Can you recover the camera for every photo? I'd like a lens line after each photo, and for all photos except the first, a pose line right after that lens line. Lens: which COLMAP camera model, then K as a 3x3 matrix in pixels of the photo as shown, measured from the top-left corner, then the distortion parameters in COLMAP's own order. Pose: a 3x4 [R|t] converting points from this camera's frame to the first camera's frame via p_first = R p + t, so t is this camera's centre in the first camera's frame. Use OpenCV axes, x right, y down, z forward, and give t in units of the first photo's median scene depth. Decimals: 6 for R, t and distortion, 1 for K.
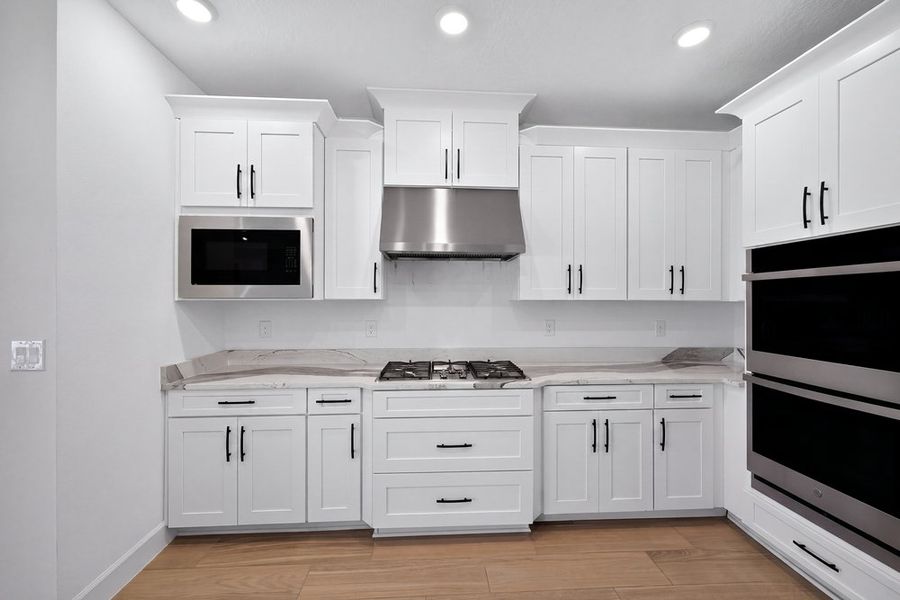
lens RADIAL K [[366.8, 0, 450.0], [0, 366.8, 300.0], [0, 0, 1]] dist [-0.000527, -0.000022]
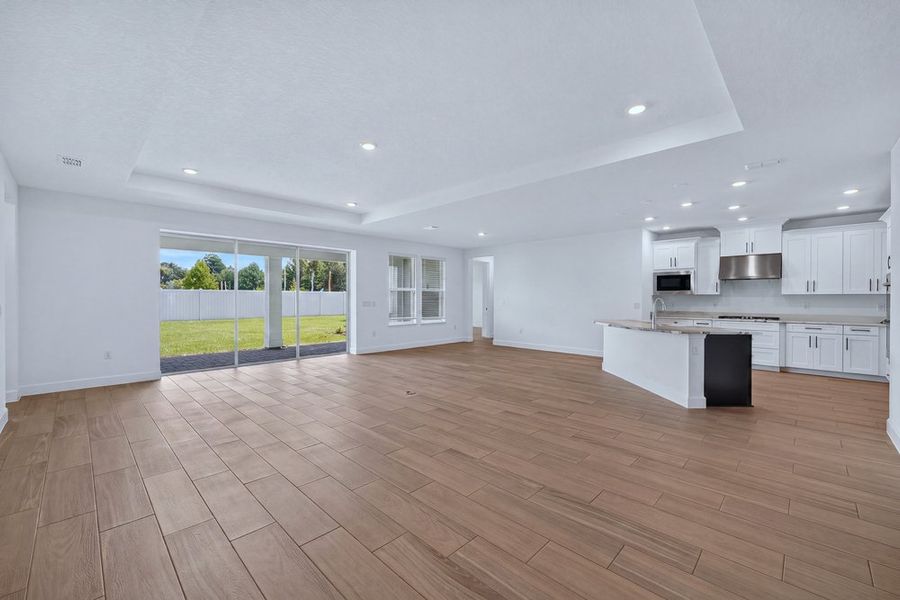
lens RADIAL K [[366.8, 0, 450.0], [0, 366.8, 300.0], [0, 0, 1]] dist [-0.000527, -0.000022]
pose [[0.677645, 0.003233, -0.735382, 0.579135], [0.000164, 0.999990, 0.004548, 0.033255], [0.735390, -0.003202, 0.677637, -2.915827]]
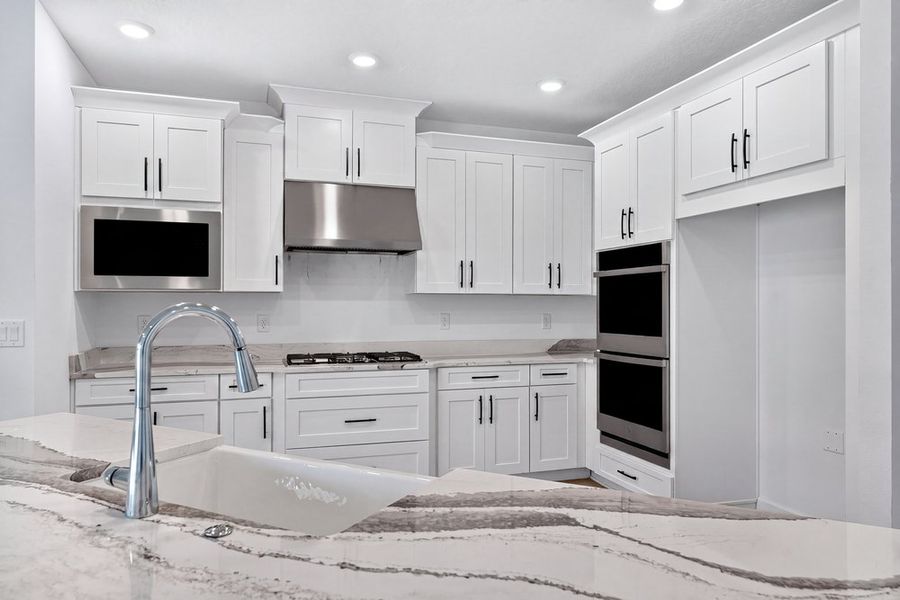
lens RADIAL K [[598.1, 0, 452.4], [0, 598.1, 311.0], [0, 0, 1]] dist [-0.004020, -0.001370]
pose [[0.966525, -0.003845, 0.256542, -0.171616], [0.001052, 0.999939, 0.011024, 0.037138], [-0.256569, -0.010385, 0.966470, -0.780626]]
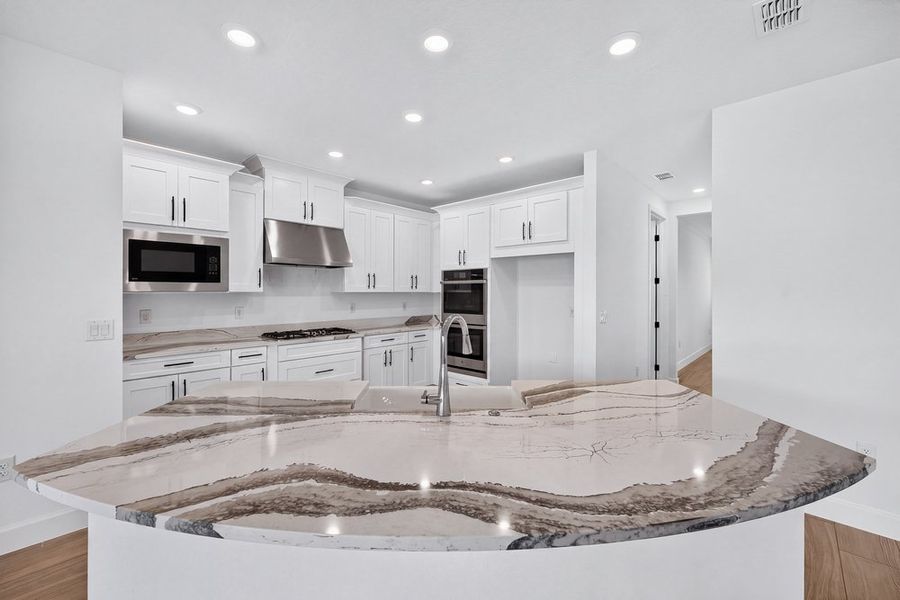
lens RADIAL K [[366.8, 0, 450.0], [0, 366.8, 300.0], [0, 0, 1]] dist [-0.000527, -0.000022]
pose [[0.726658, -0.017538, 0.686776, -0.733763], [-0.000930, 0.999648, 0.026511, -0.010430], [-0.686999, -0.019904, 0.726386, -0.715037]]
